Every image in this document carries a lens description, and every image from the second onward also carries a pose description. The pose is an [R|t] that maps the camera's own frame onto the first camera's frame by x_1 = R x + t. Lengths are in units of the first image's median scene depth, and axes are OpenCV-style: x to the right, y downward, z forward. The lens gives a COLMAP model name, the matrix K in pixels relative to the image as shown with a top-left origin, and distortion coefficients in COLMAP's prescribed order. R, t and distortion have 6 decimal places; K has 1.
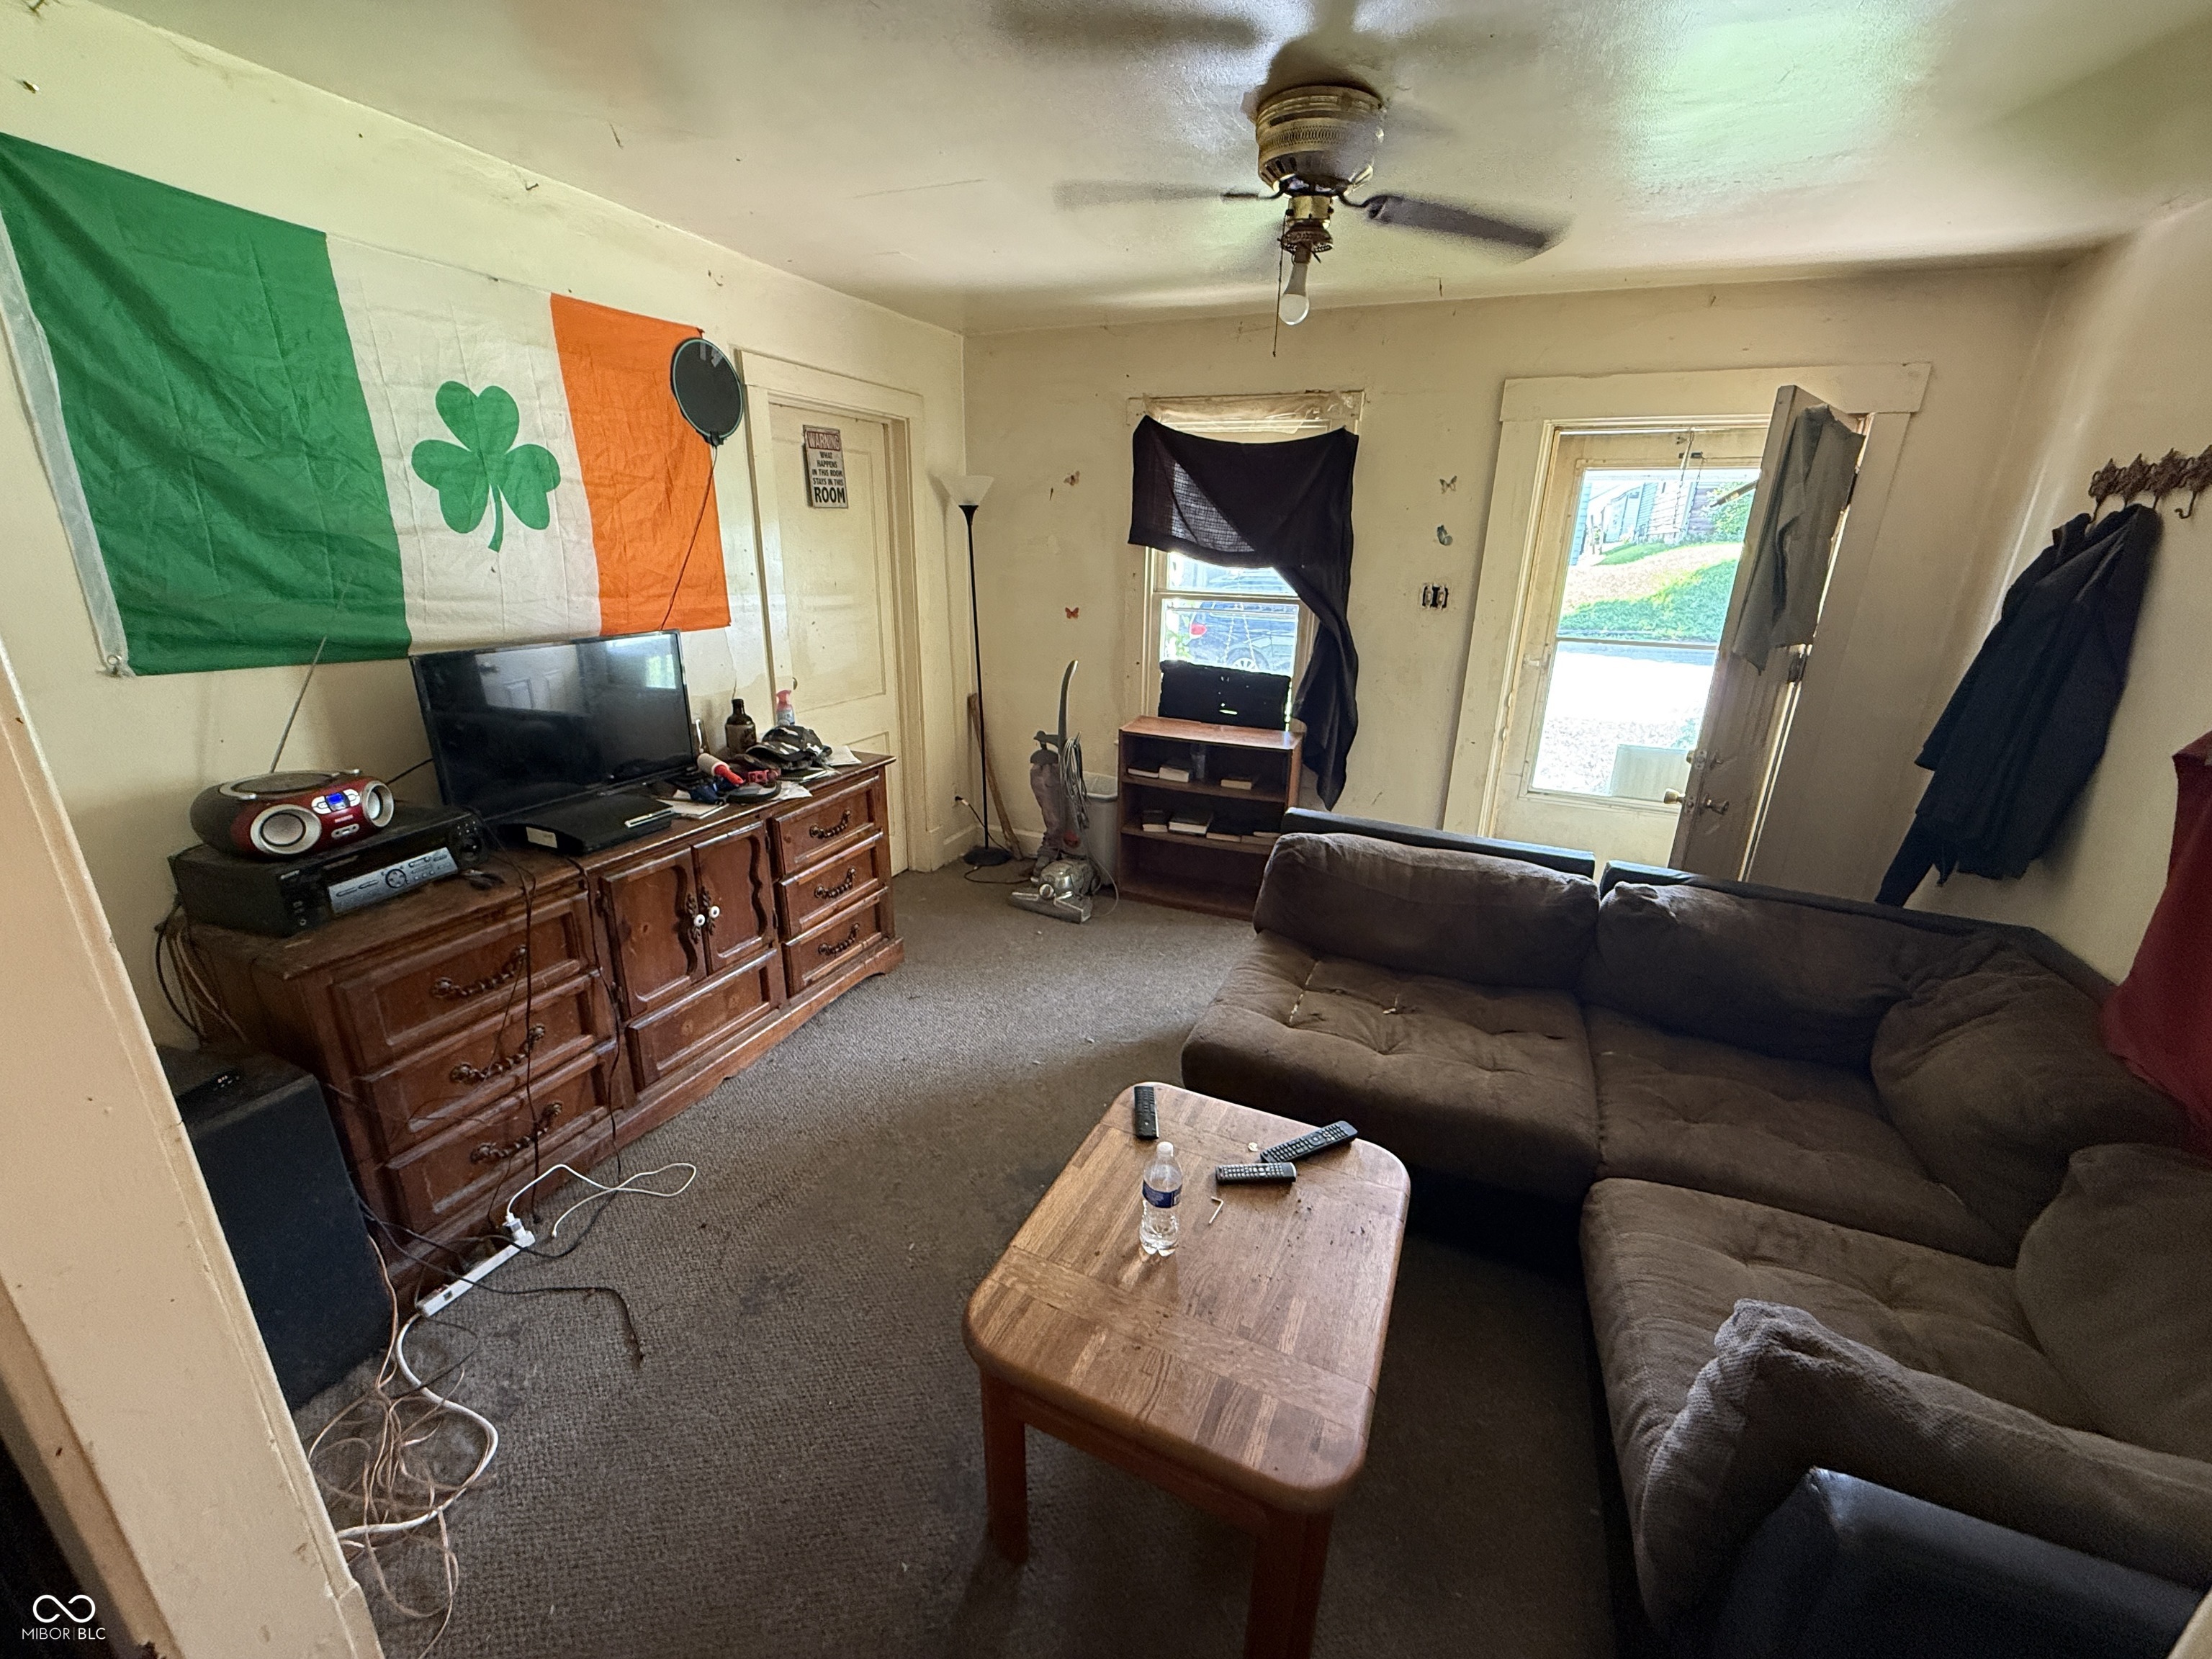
lens RADIAL K [[881.6, 0, 1110.7], [0, 881.6, 827.3], [0, 0, 1]] dist [-0.001771, 0.000234]
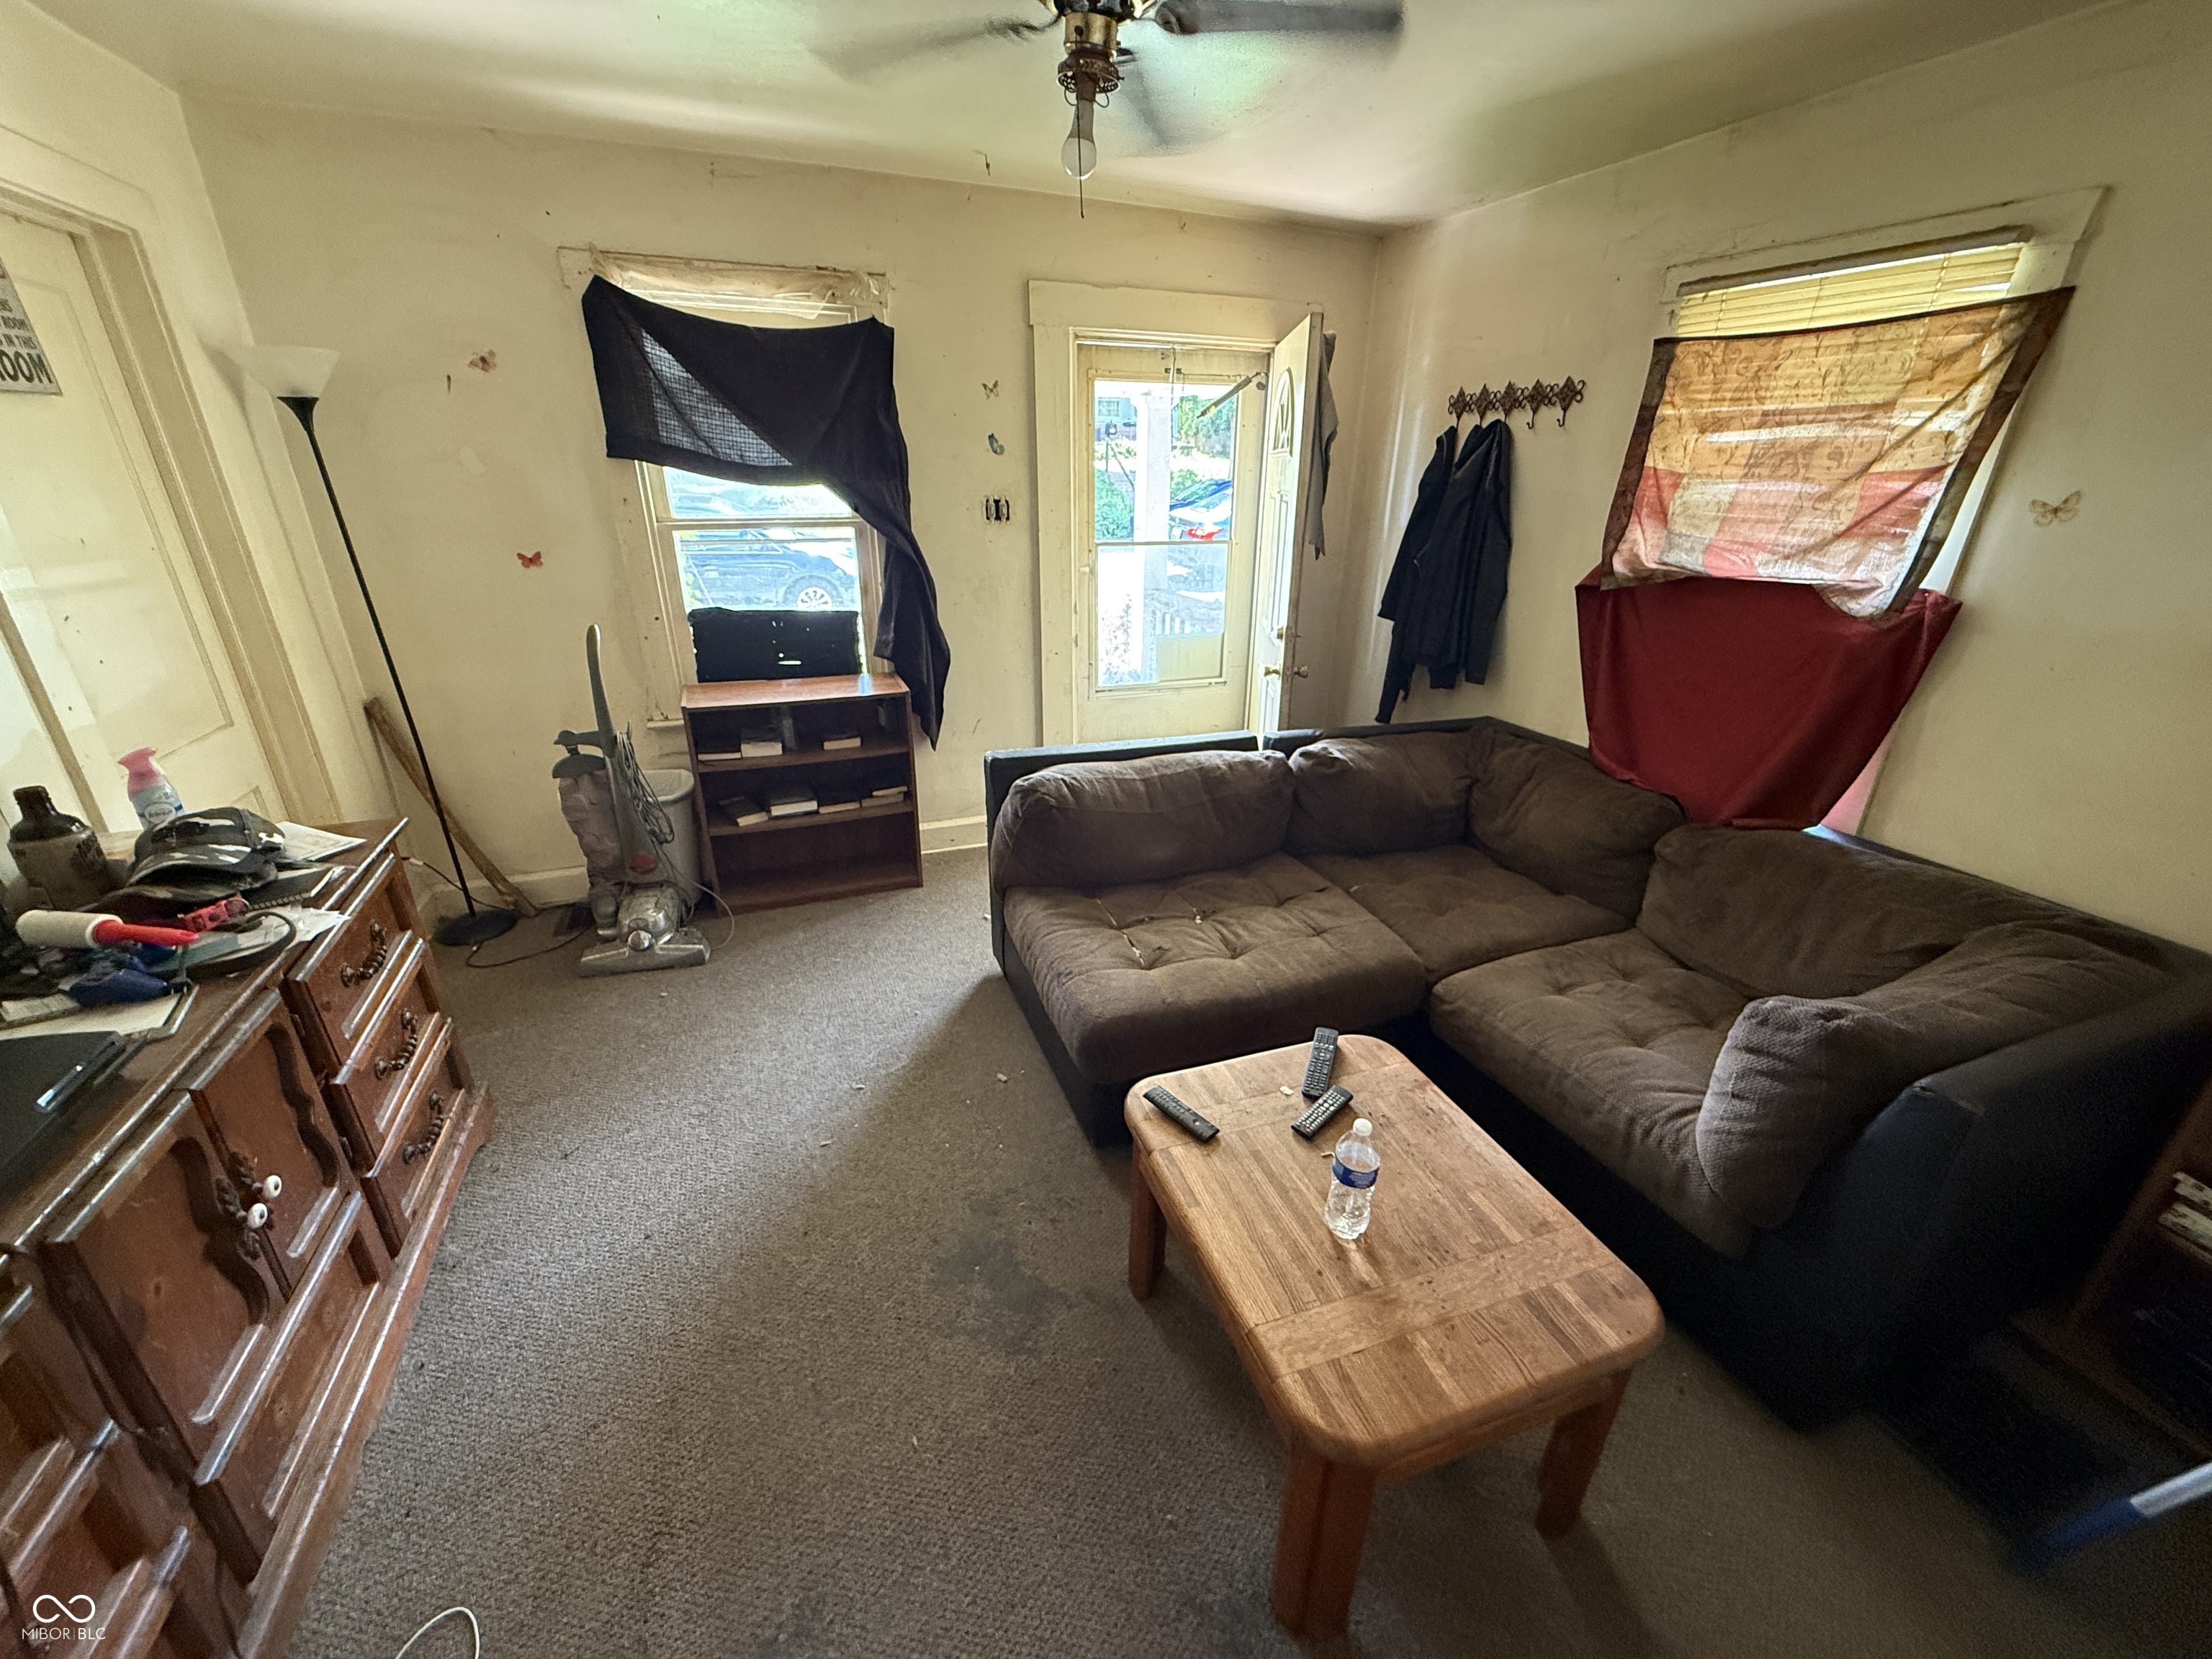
lens RADIAL K [[881.6, 0, 1110.7], [0, 881.6, 827.3], [0, 0, 1]] dist [-0.001771, 0.000234]
pose [[0.721998, -0.276783, 0.634122, -0.268861], [0.222313, 0.960704, 0.166209, -0.062878], [-0.655207, 0.020971, 0.755158, 0.204039]]
